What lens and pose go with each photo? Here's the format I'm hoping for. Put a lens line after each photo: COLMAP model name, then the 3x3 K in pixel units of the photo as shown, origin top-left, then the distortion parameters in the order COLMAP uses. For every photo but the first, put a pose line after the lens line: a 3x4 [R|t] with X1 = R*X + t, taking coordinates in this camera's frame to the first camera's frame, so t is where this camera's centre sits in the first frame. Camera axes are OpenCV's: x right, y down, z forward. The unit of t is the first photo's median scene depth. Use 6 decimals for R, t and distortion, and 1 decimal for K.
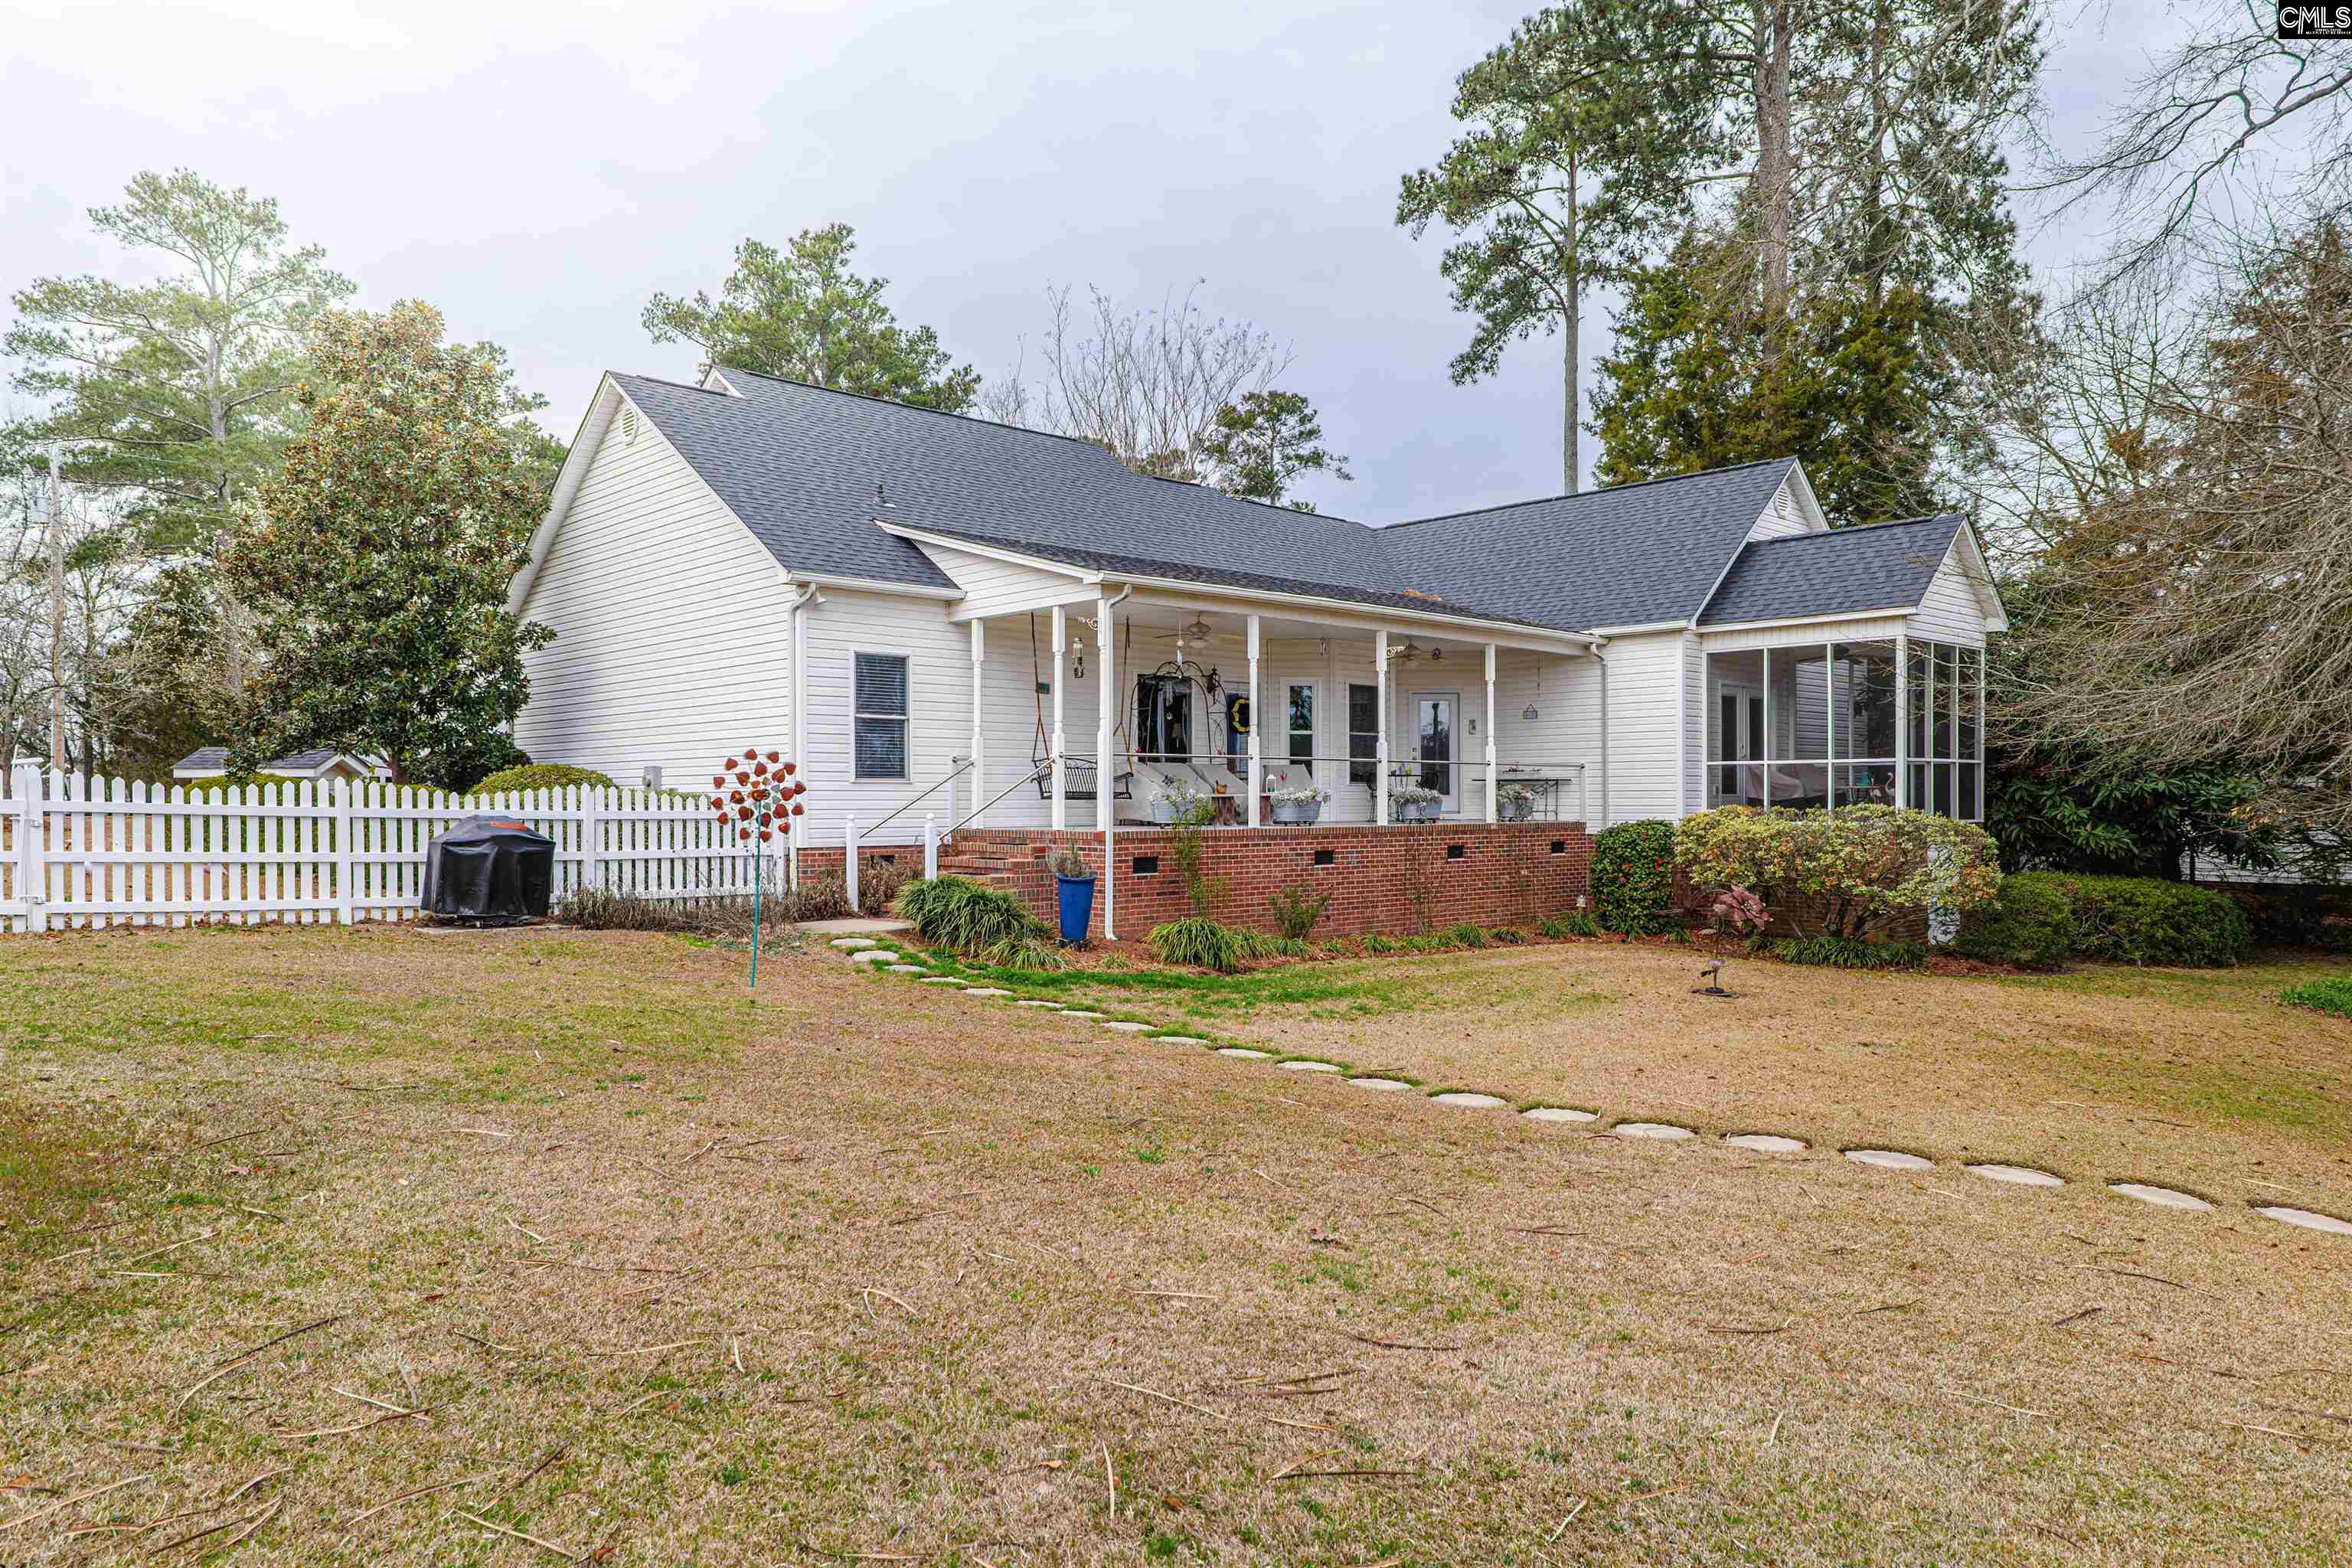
lens RADIAL K [[1527.0, 0, 1168.3], [0, 1527.0, 808.0], [0, 0, 1]] dist [0.000354, 0.002499]
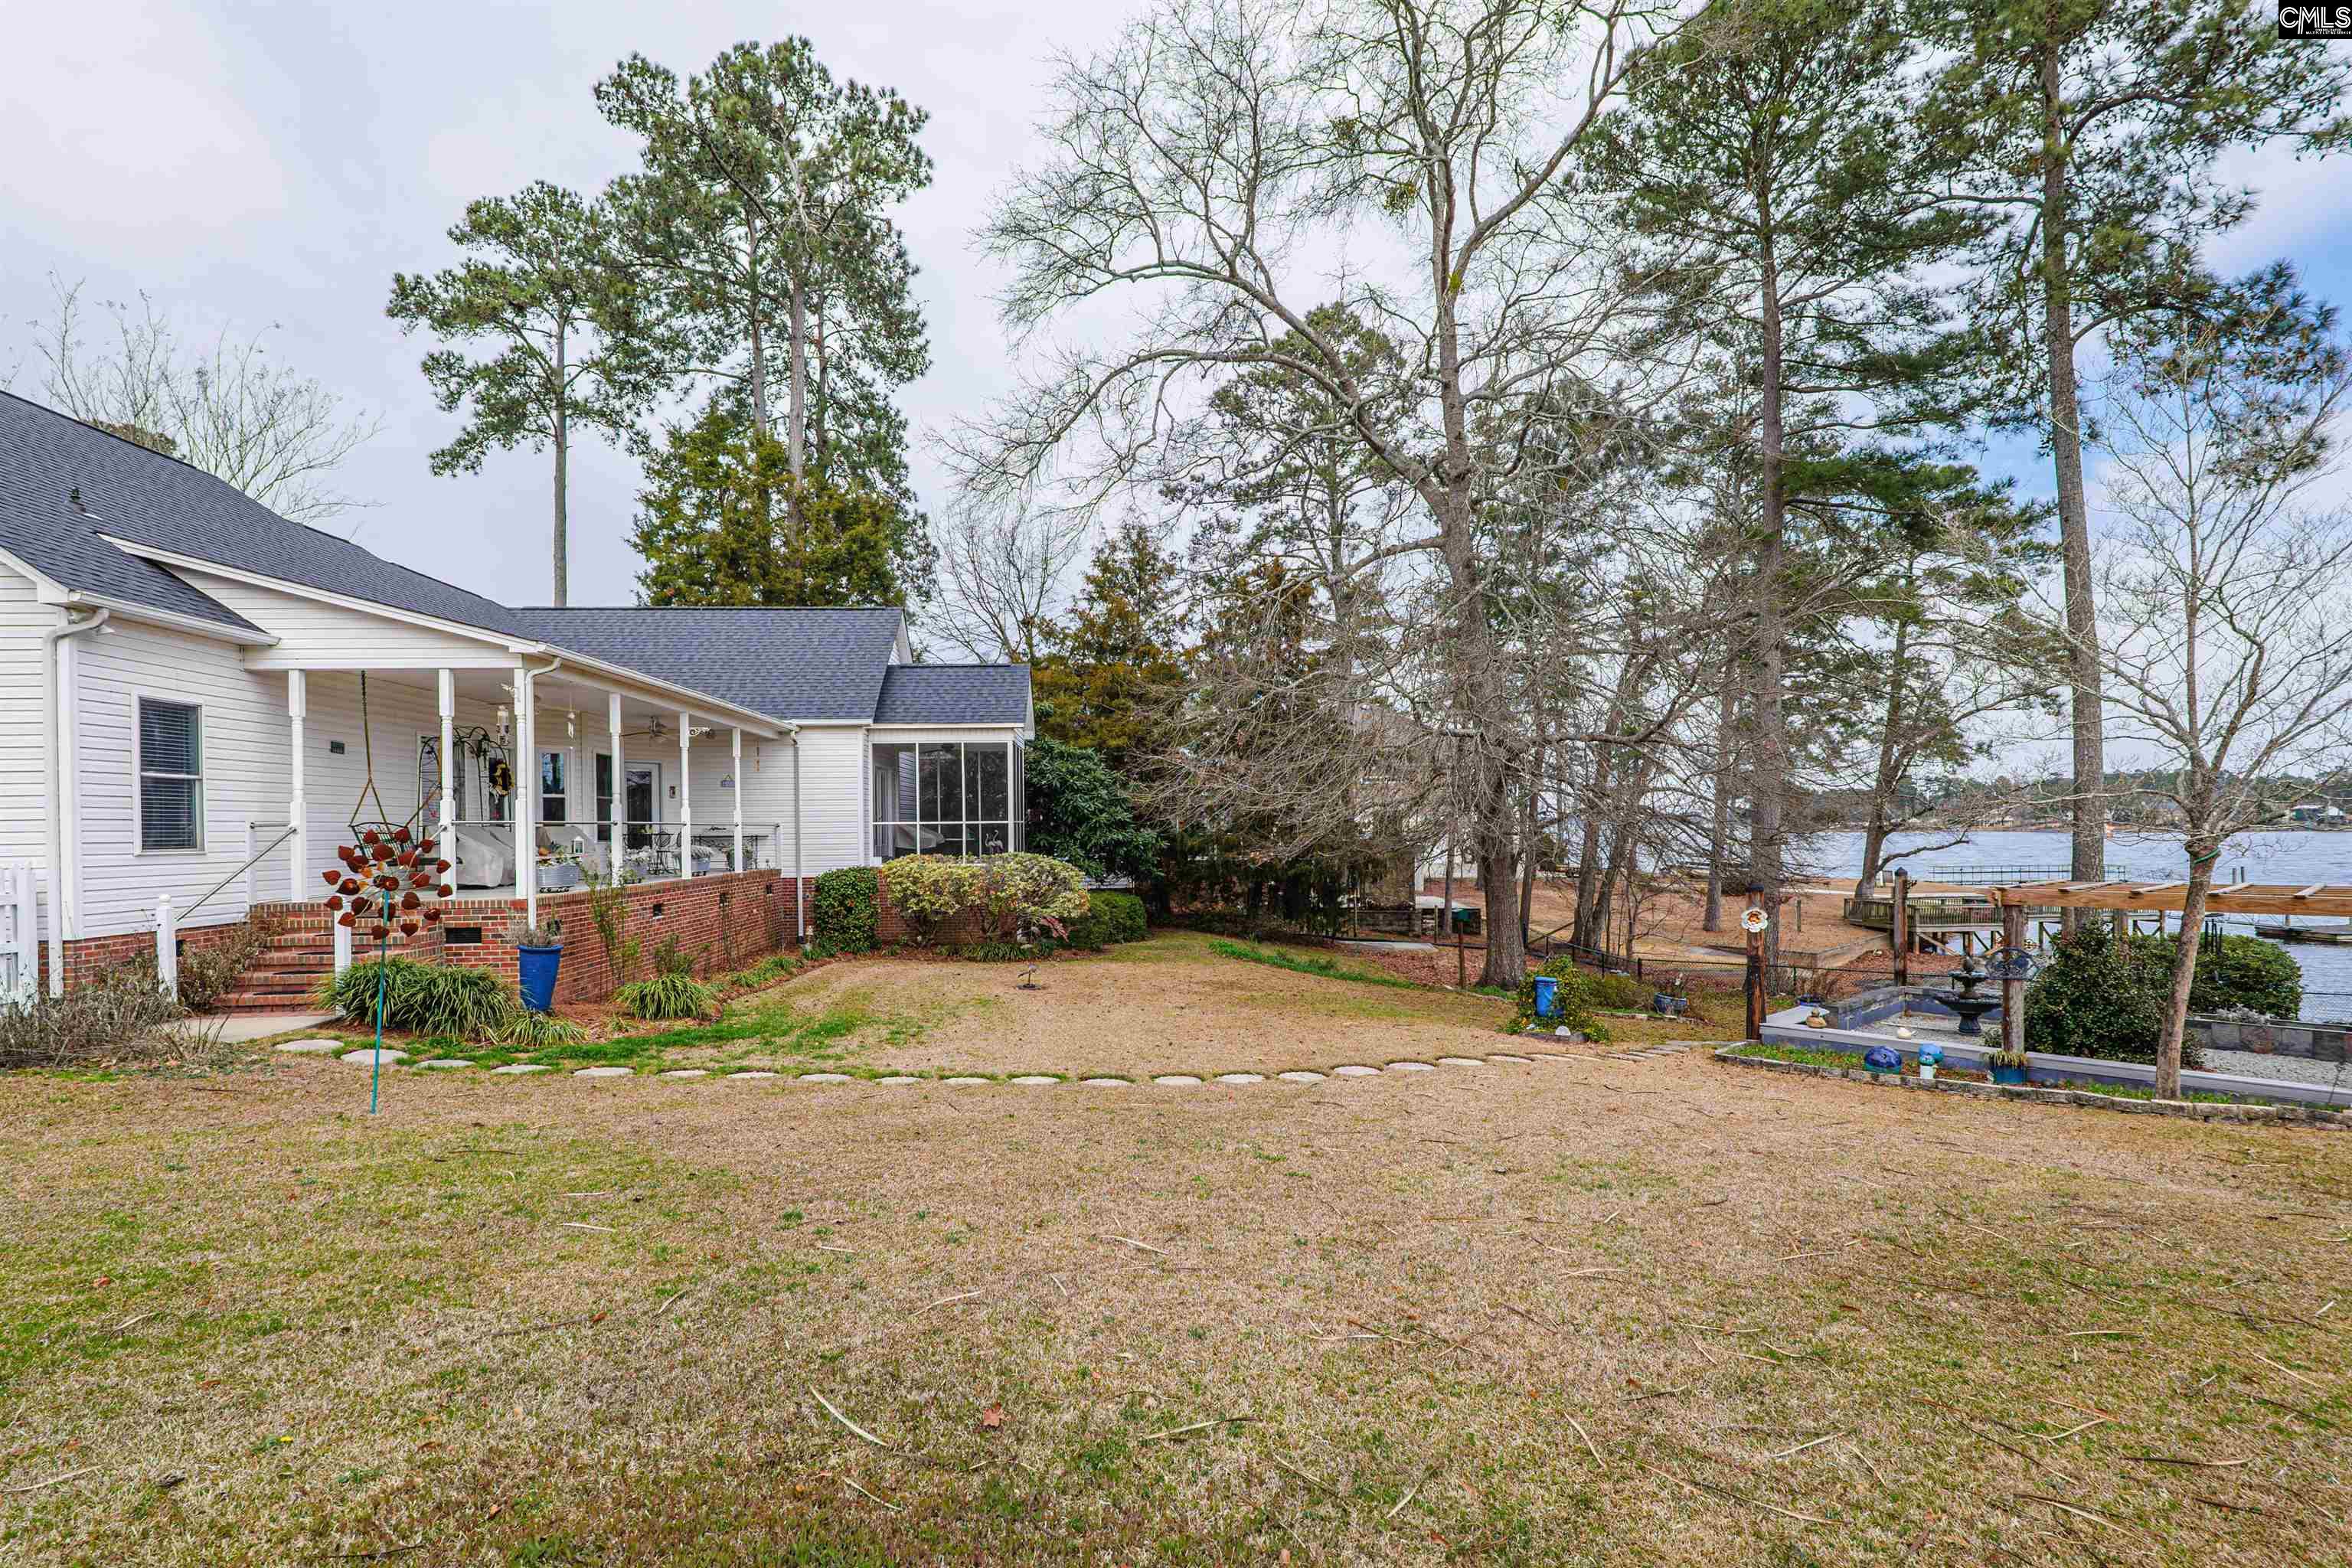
lens RADIAL K [[1125.9, 0, 1181.3], [0, 1125.9, 842.7], [0, 0, 1]] dist [-0.024377, 0.008706]
pose [[0.618571, -0.016355, 0.785559, -0.266787], [0.014362, 0.999852, 0.009507, -0.017085], [-0.785598, 0.005401, 0.618714, 0.151760]]
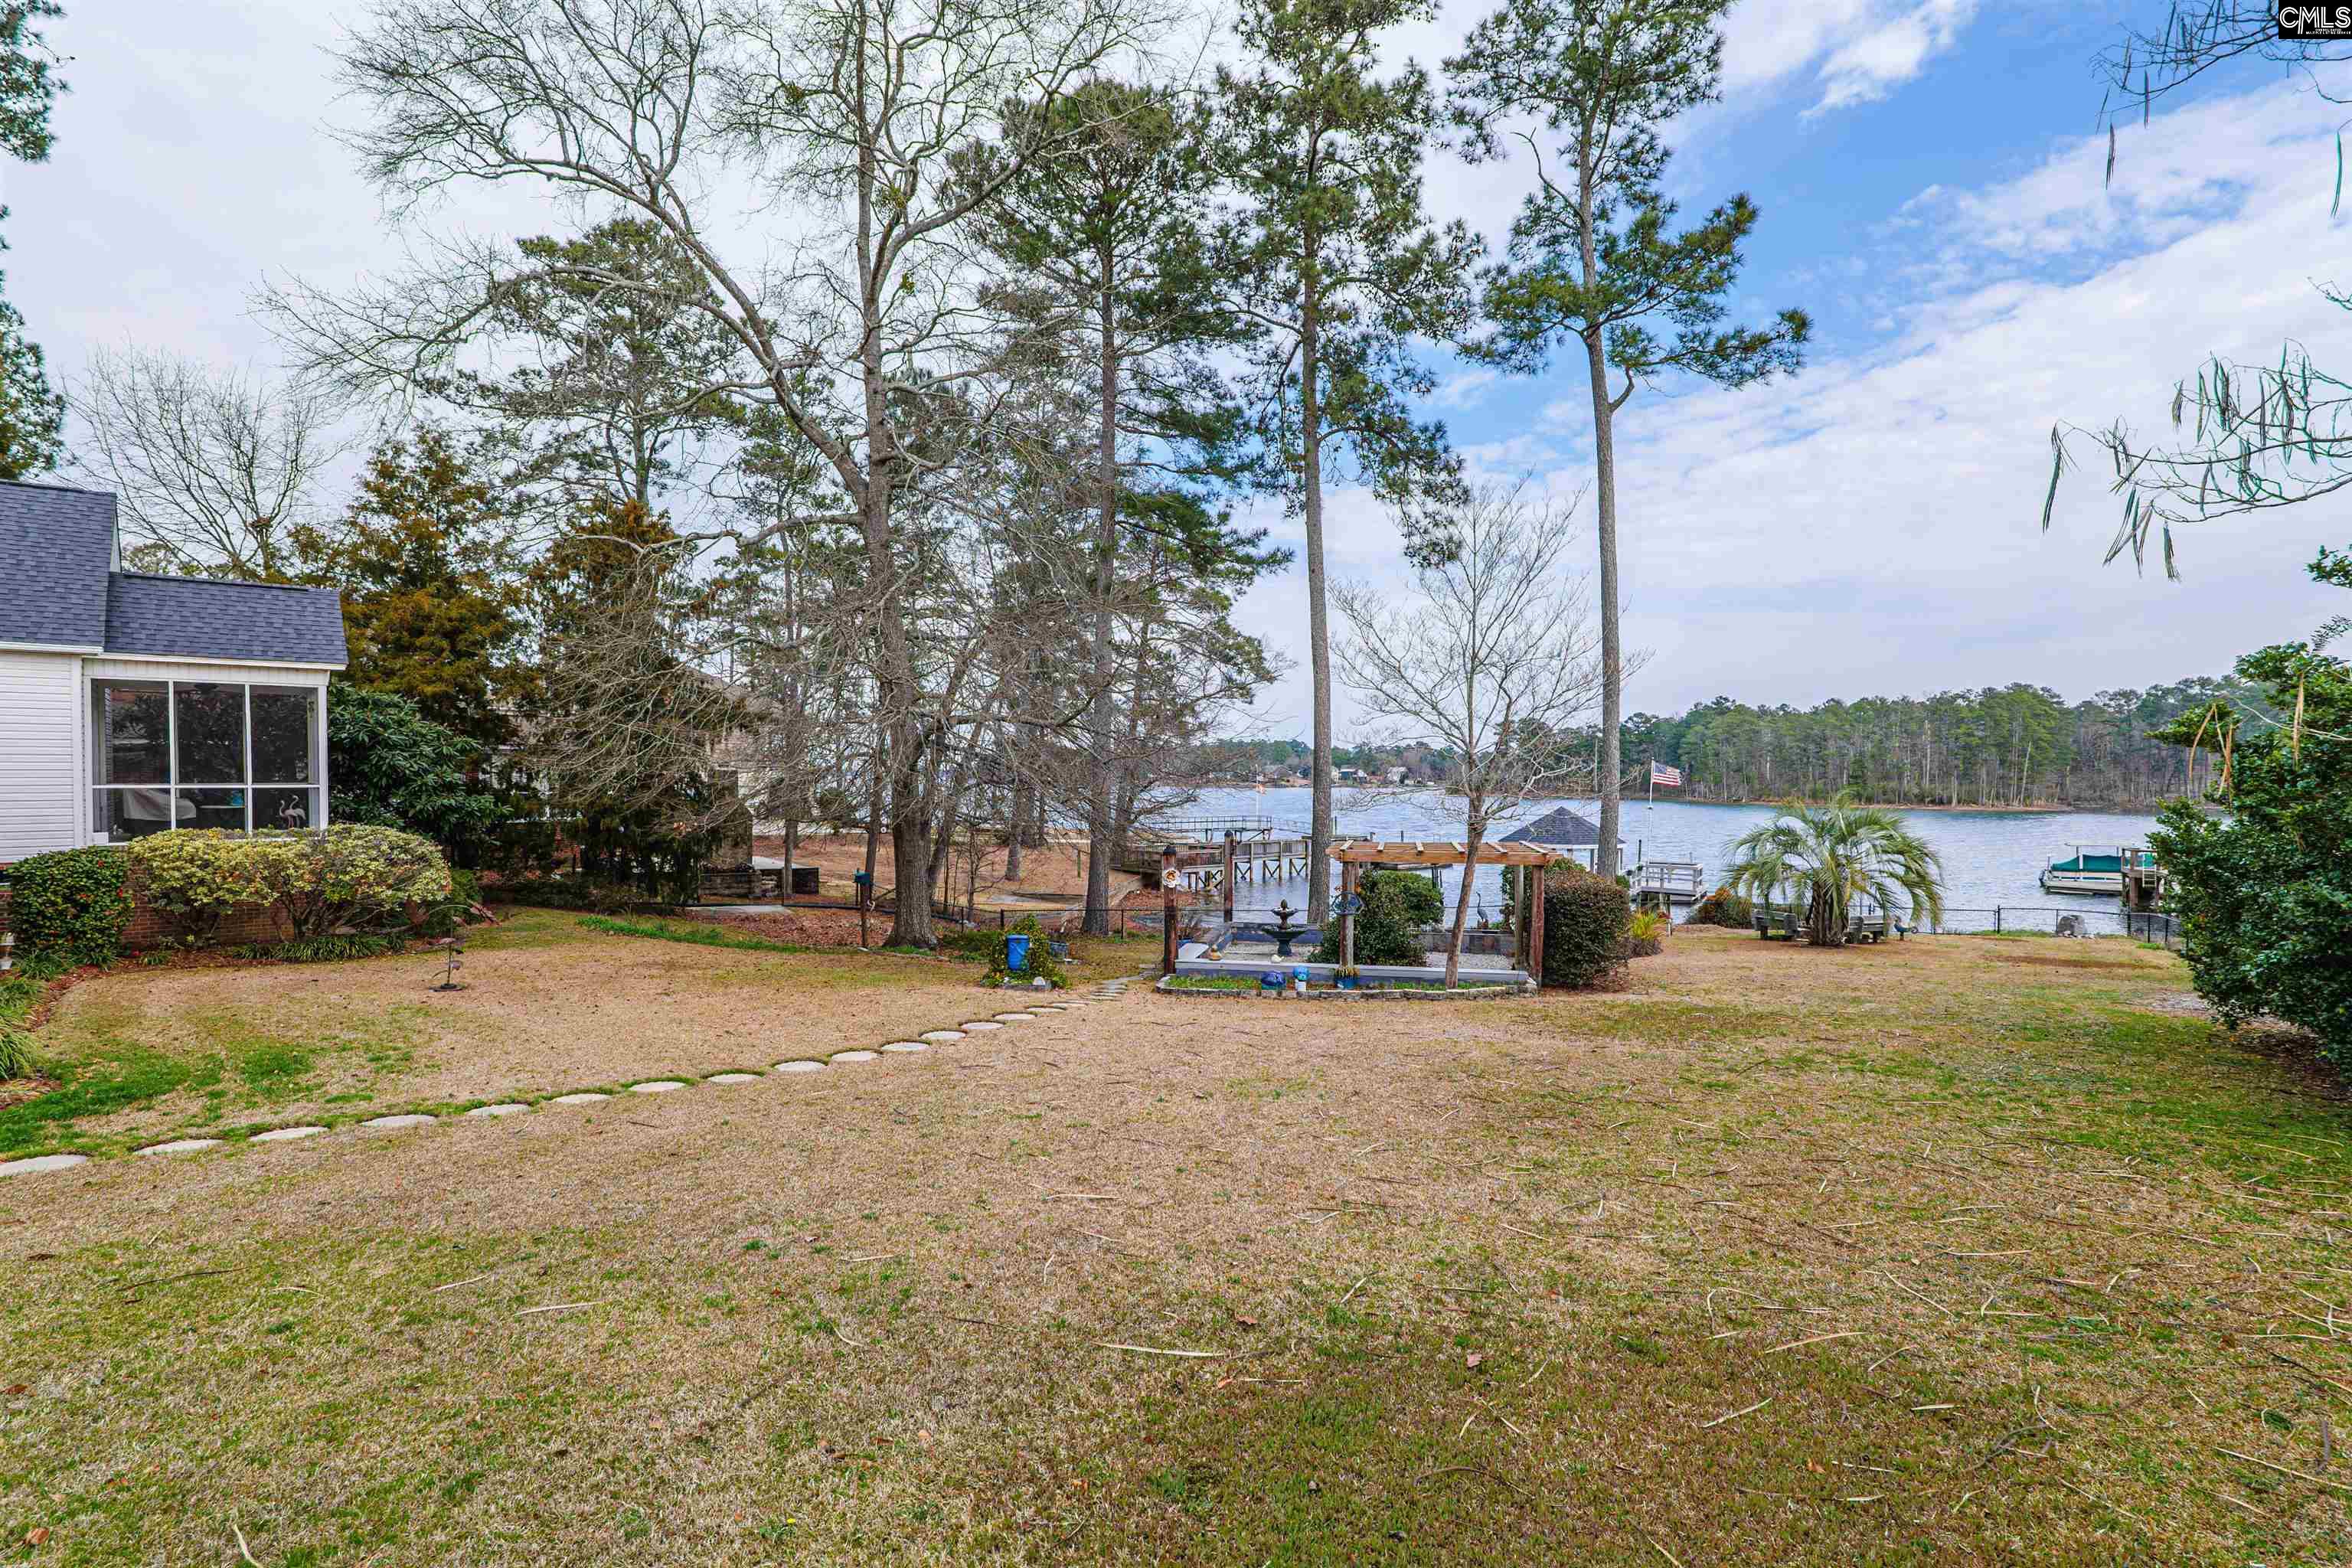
lens RADIAL K [[1114.2, 0, 1167.8], [0, 1114.2, 817.0], [0, 0, 1]] dist [-0.022877, 0.008371]
pose [[0.034351, -0.035639, 0.998774, -0.347445], [0.003434, 0.999362, 0.035542, -0.032392], [-0.999404, 0.002209, 0.034452, 0.256755]]
